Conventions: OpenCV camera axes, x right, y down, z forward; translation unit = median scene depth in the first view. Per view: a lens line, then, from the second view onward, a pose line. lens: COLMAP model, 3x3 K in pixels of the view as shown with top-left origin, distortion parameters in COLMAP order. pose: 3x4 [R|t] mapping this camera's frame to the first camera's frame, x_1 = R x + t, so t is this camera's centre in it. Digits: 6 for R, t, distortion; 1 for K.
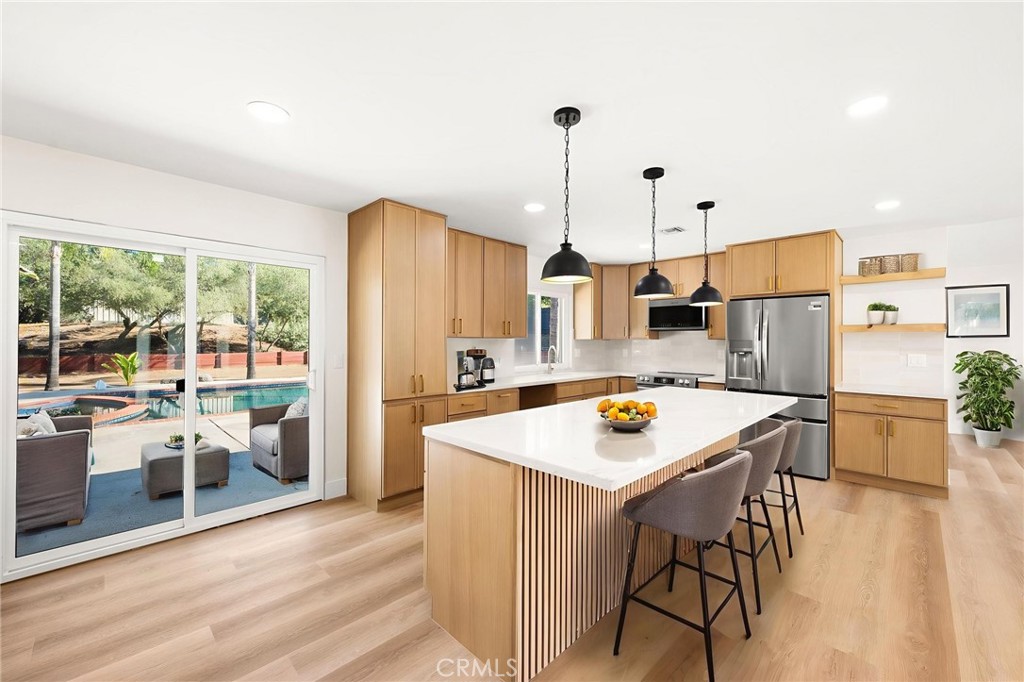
lens RADIAL K [[416.0, 0, 509.5], [0, 416.0, 343.0], [0, 0, 1]] dist [0.010820, 0.000027]
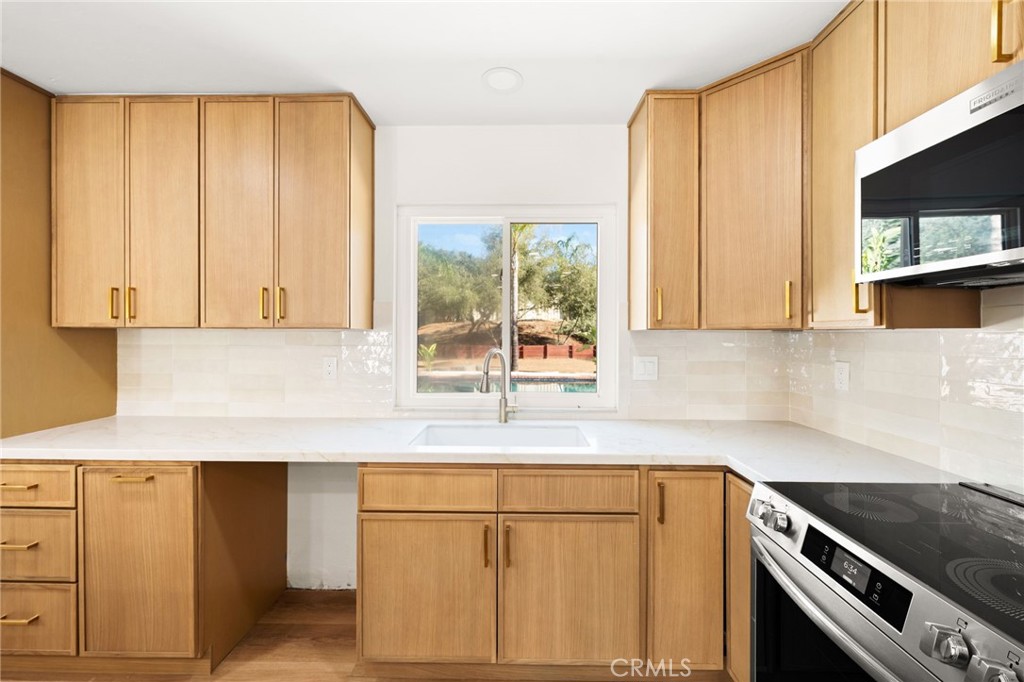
lens RADIAL K [[416.0, 0, 510.2], [0, 416.0, 336.3], [0, 0, 1]] dist [0.010820, 0.000027]
pose [[0.684125, -0.000115, -0.729365, 0.096870], [0.000116, 1.000000, -0.000050, -0.001191], [0.729365, -0.000050, 0.684125, 0.189419]]
